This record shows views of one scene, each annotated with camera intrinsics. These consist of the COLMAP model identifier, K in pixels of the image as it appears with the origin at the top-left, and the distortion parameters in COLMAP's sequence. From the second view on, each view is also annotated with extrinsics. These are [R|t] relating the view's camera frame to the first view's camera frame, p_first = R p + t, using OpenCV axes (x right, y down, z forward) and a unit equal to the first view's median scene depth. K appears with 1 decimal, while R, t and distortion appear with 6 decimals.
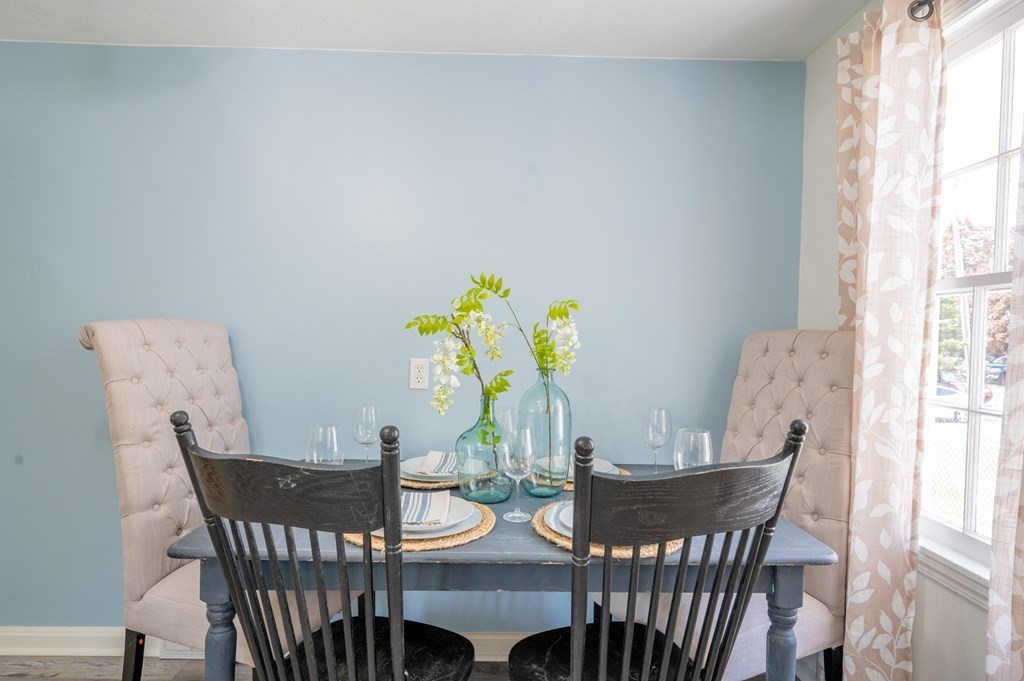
lens RADIAL K [[544.8, 0, 512.2], [0, 544.8, 353.3], [0, 0, 1]] dist [0.038984, 0.000263]
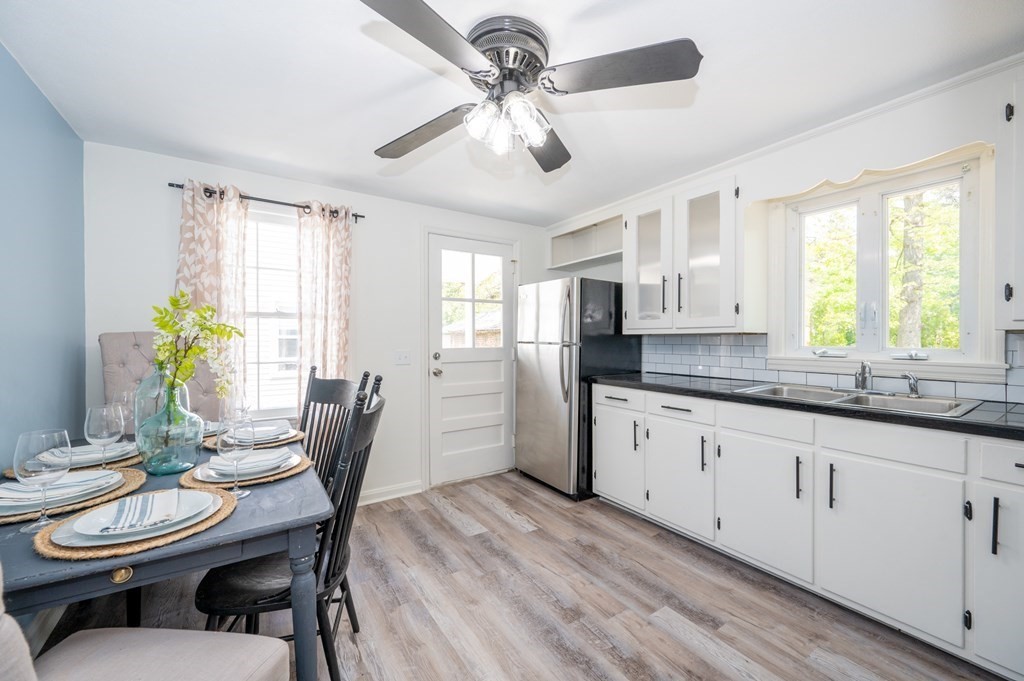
lens RADIAL K [[406.5, 0, 512.0], [0, 406.5, 340.5], [0, 0, 1]] dist [0.000685, 0.000142]
pose [[-0.541865, -0.025850, 0.840068, -1.252217], [0.017899, 0.998945, 0.042284, -0.058039], [-0.840275, 0.037949, -0.540831, 0.899268]]
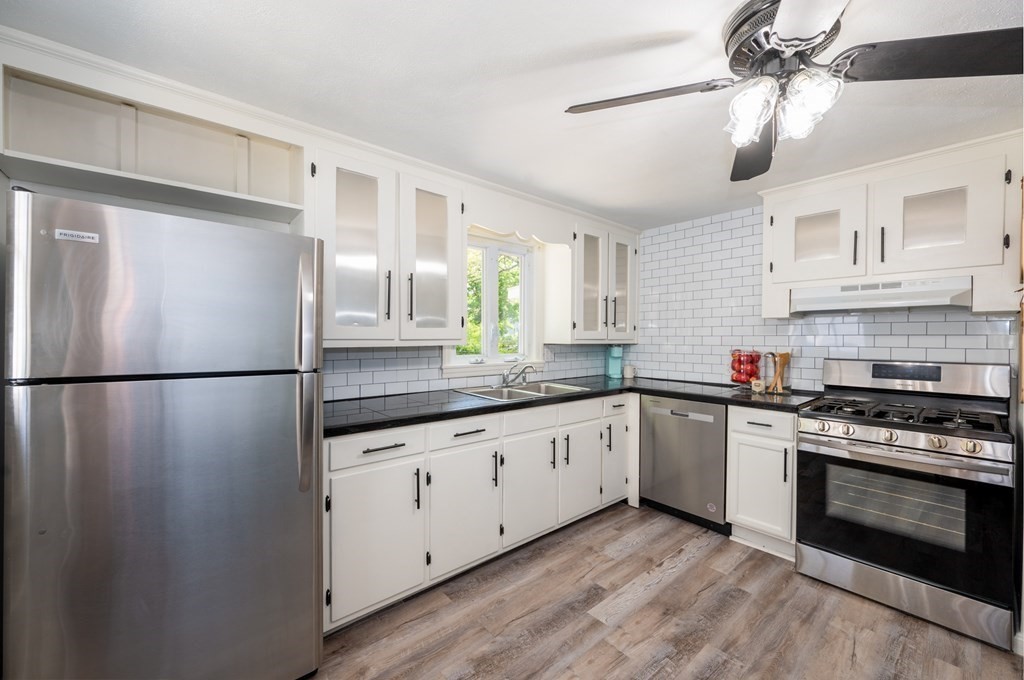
lens RADIAL K [[402.3, 0, 512.7], [0, 402.3, 341.0], [0, 0, 1]] dist [-0.001028, -0.000127]
pose [[-0.764845, -0.017097, -0.643987, 0.445124], [-0.040421, 0.998952, 0.021486, -0.064775], [0.642945, 0.042464, -0.764734, 0.663142]]
